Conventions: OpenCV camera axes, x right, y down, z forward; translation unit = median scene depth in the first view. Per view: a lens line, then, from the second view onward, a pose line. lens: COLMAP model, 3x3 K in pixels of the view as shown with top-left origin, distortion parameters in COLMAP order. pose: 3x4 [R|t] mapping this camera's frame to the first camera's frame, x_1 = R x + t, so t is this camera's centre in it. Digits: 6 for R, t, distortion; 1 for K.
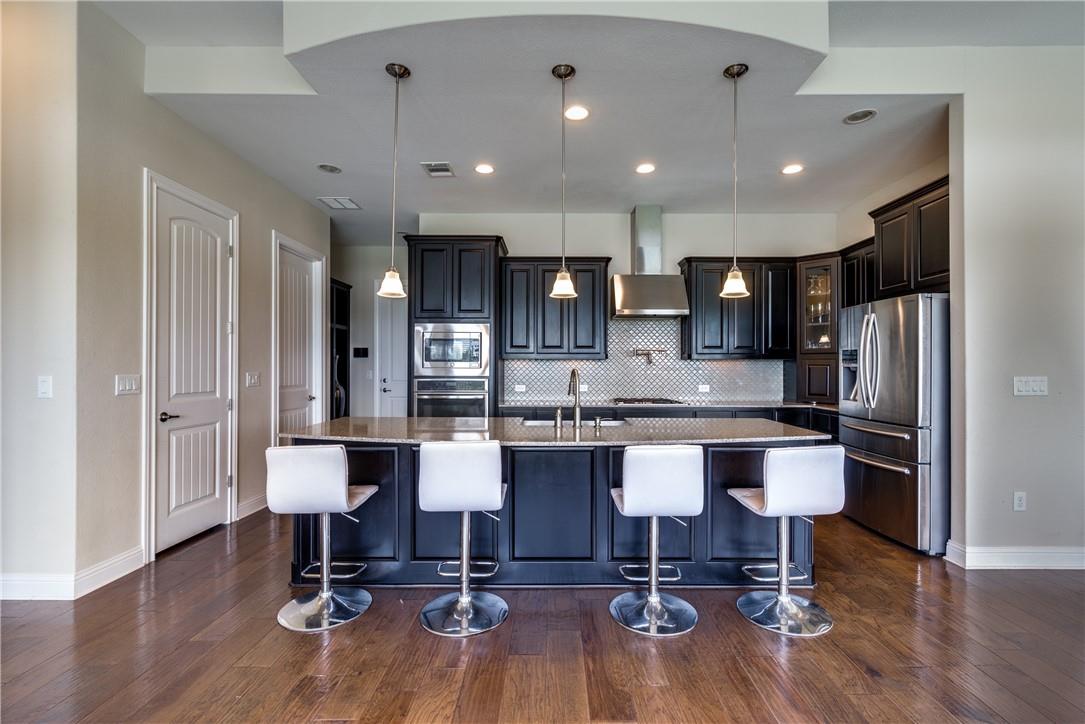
lens RADIAL K [[470.2, 0, 545.7], [0, 470.2, 363.3], [0, 0, 1]] dist [-0.002169, -0.000366]
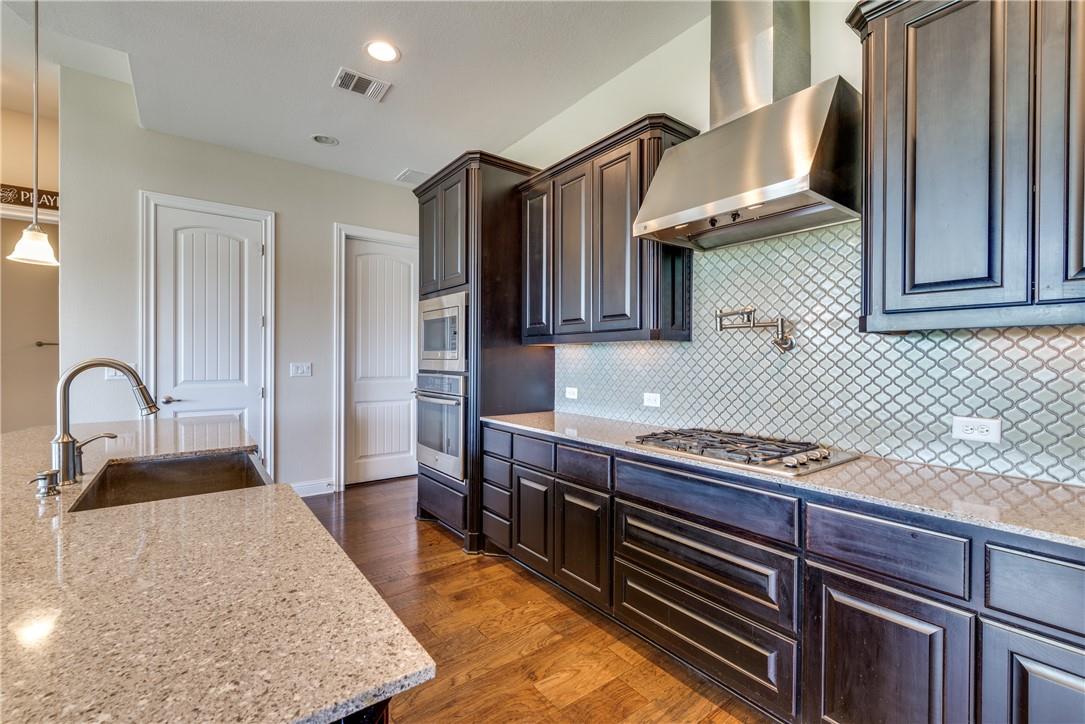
lens RADIAL K [[470.2, 0, 543.3], [0, 470.2, 361.7], [0, 0, 1]] dist [-0.002169, -0.000366]
pose [[0.611629, 0.003461, -0.791137, 0.409592], [0.002431, 0.999977, 0.006254, 0.008266], [0.791141, -0.005748, 0.611607, 0.611886]]
